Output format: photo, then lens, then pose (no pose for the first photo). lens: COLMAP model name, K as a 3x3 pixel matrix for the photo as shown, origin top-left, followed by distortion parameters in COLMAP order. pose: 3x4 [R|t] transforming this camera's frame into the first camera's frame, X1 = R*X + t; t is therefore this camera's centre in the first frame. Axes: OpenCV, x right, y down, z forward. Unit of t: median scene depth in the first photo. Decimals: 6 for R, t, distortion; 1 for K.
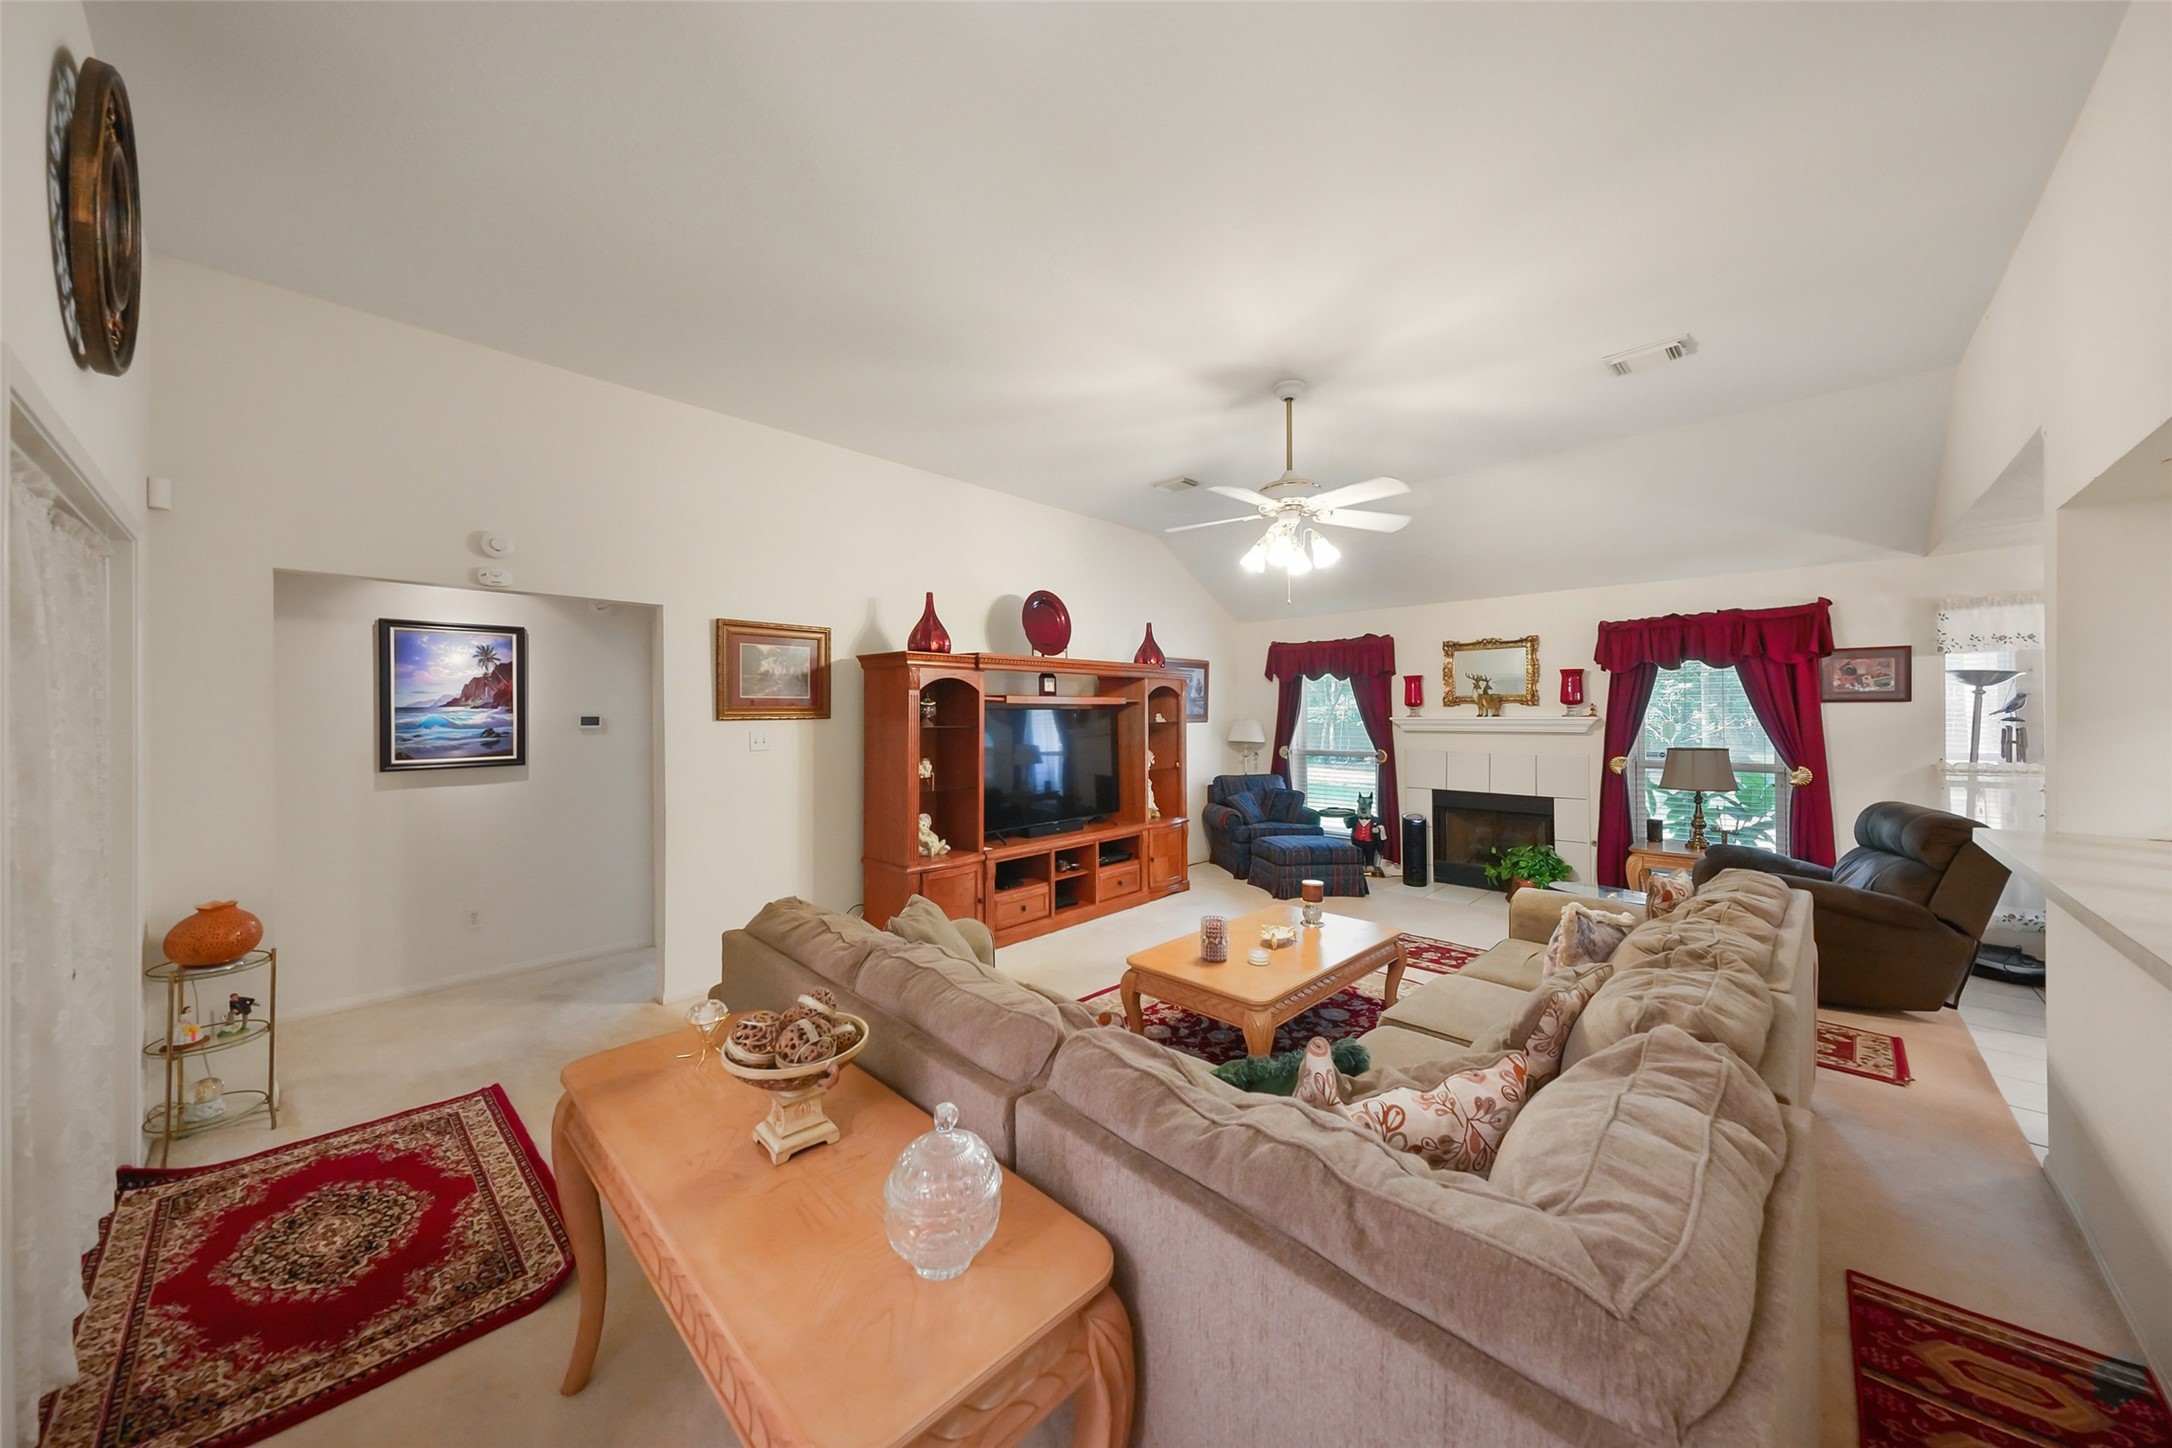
lens RADIAL K [[753.1, 0, 1082.1], [0, 753.1, 715.4], [0, 0, 1]] dist [0.027783, -0.008447]
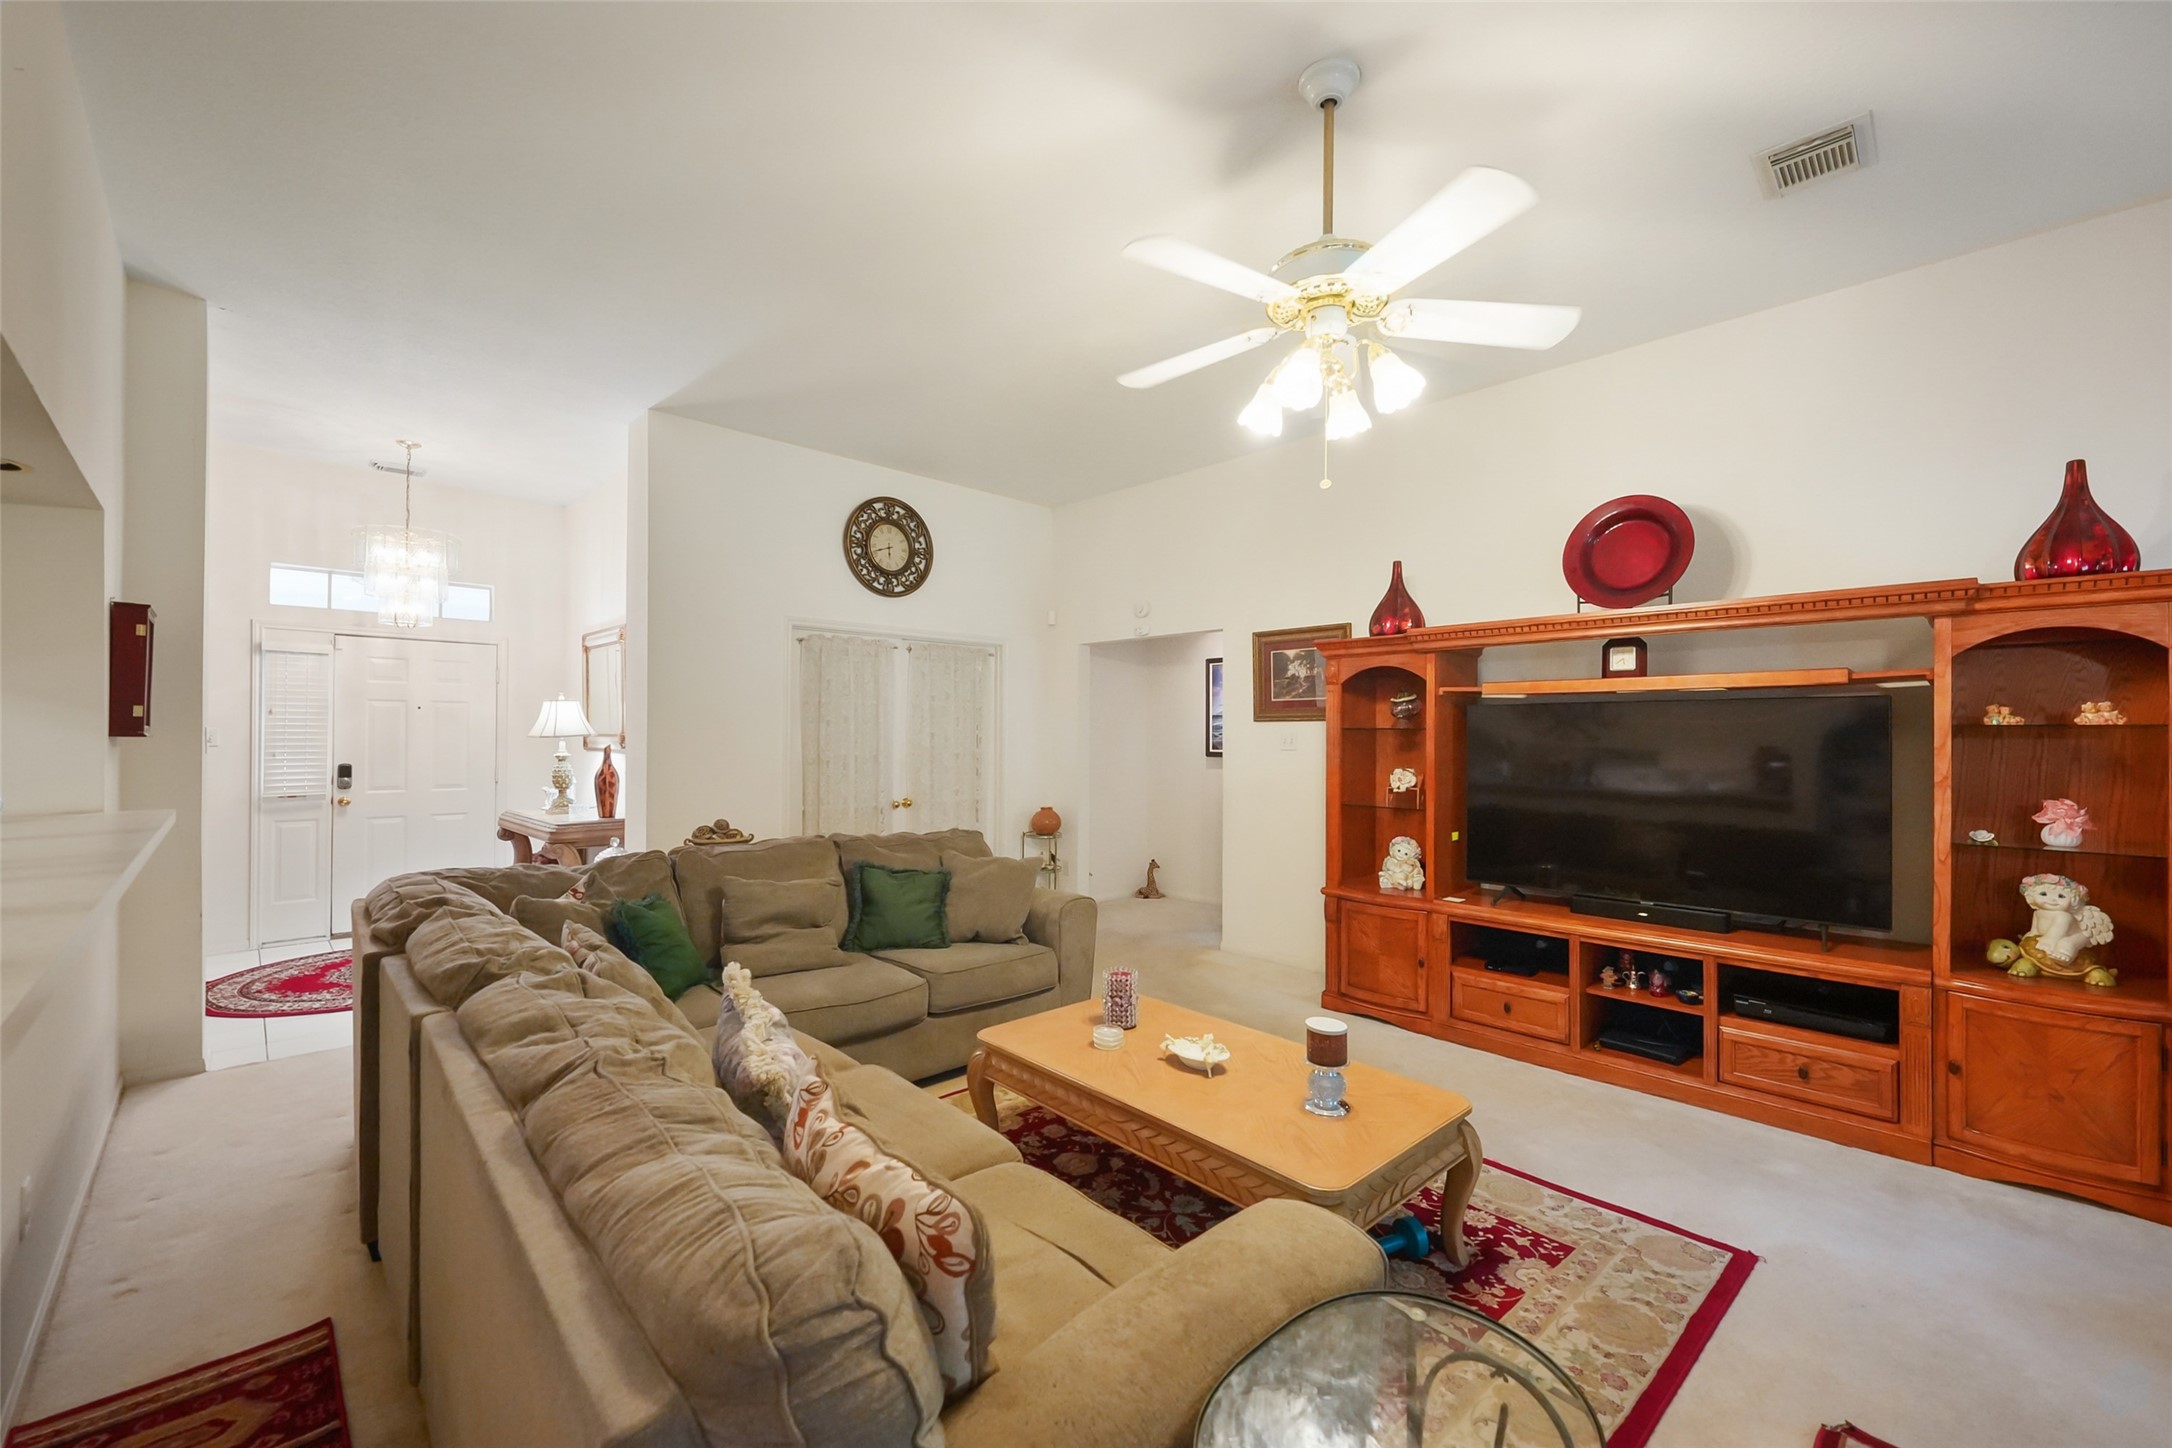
lens RADIAL K [[865.5, 0, 1086.0], [0, 865.5, 724.0], [0, 0, 1]] dist [0.013310, -0.006337]
pose [[-0.047098, -0.008885, -0.998851, 0.566281], [-0.006888, 0.999940, -0.008570, 0.016074], [0.998867, 0.006477, -0.047156, 0.549215]]
